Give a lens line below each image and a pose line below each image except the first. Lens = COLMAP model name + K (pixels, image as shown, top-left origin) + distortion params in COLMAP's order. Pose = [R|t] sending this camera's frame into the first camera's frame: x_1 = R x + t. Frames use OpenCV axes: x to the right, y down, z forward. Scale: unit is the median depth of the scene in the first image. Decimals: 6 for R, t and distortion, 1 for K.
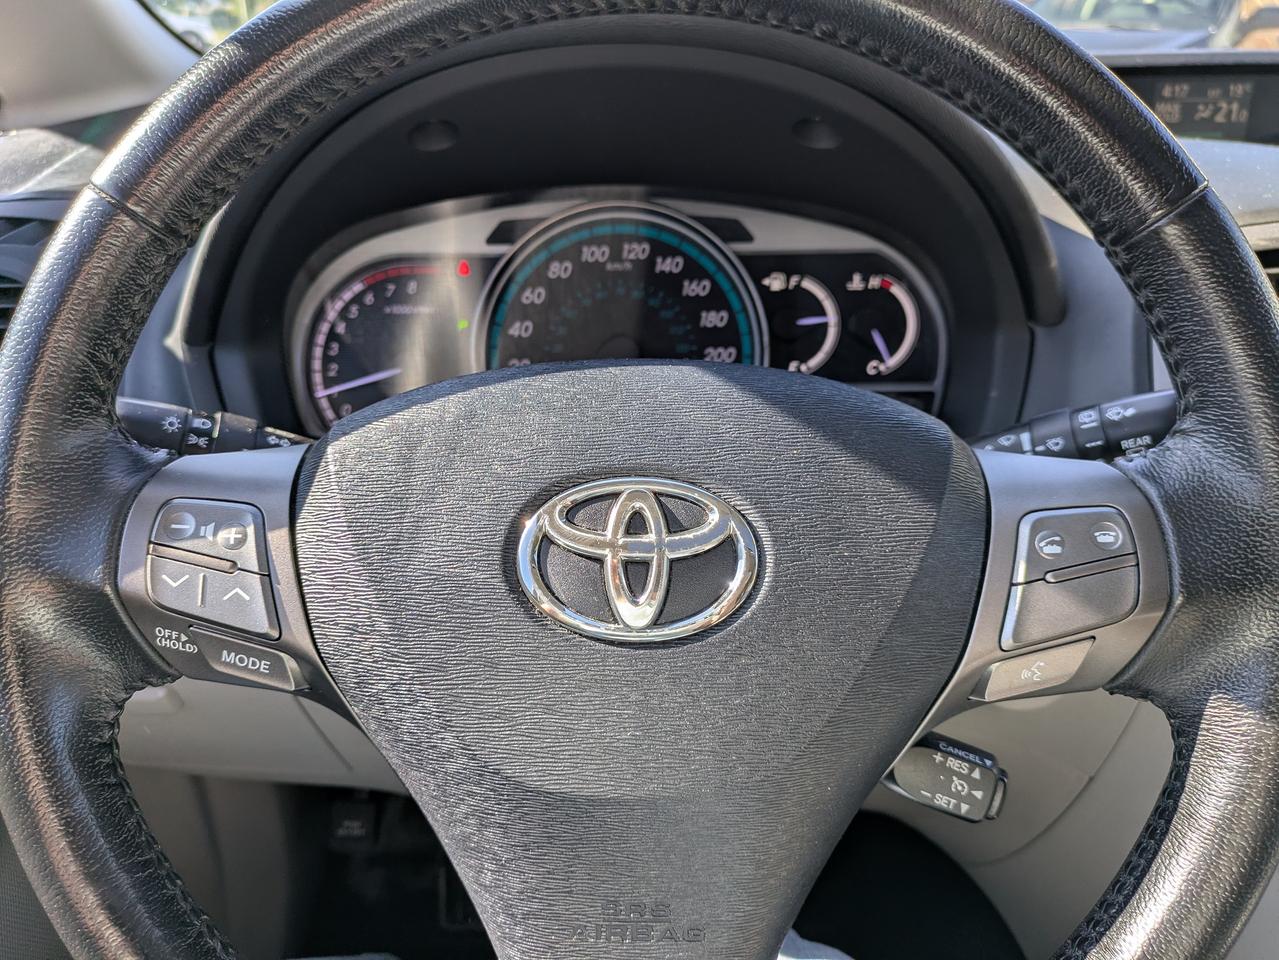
lens RADIAL K [[948.3, 0, 612.7], [0, 948.3, 492.8], [0, 0, 1]] dist [0.033987, -0.006462]
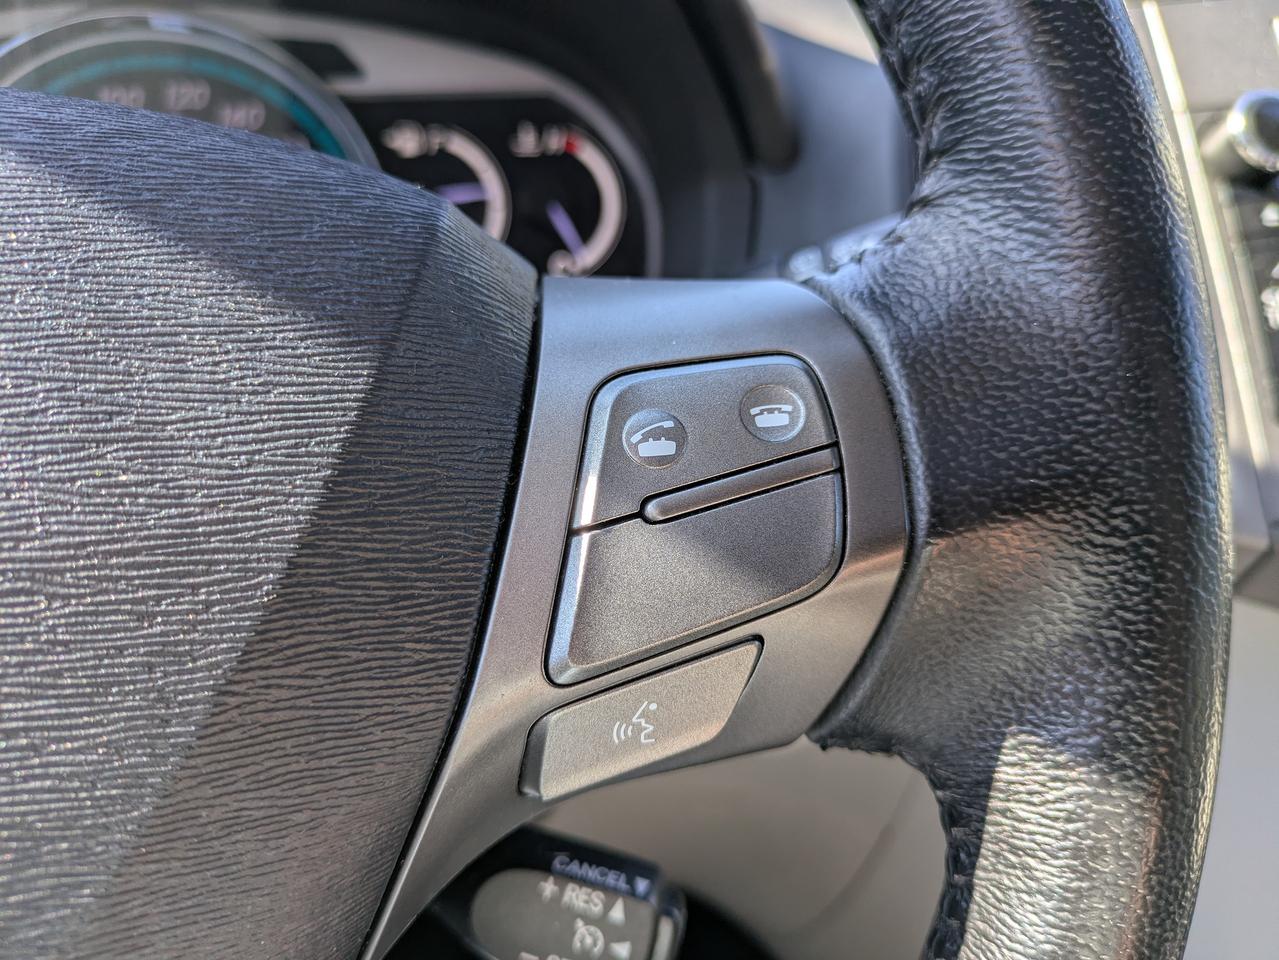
lens RADIAL K [[910.0, 0, 634.8], [0, 910.0, 525.5], [0, 0, 1]] dist [-0.010254, -0.008575]
pose [[0.990263, -0.060506, 0.125371, 0.392488], [0.060118, 0.998168, 0.006879, 0.091032], [-0.125558, 0.000725, 0.992086, 0.579488]]
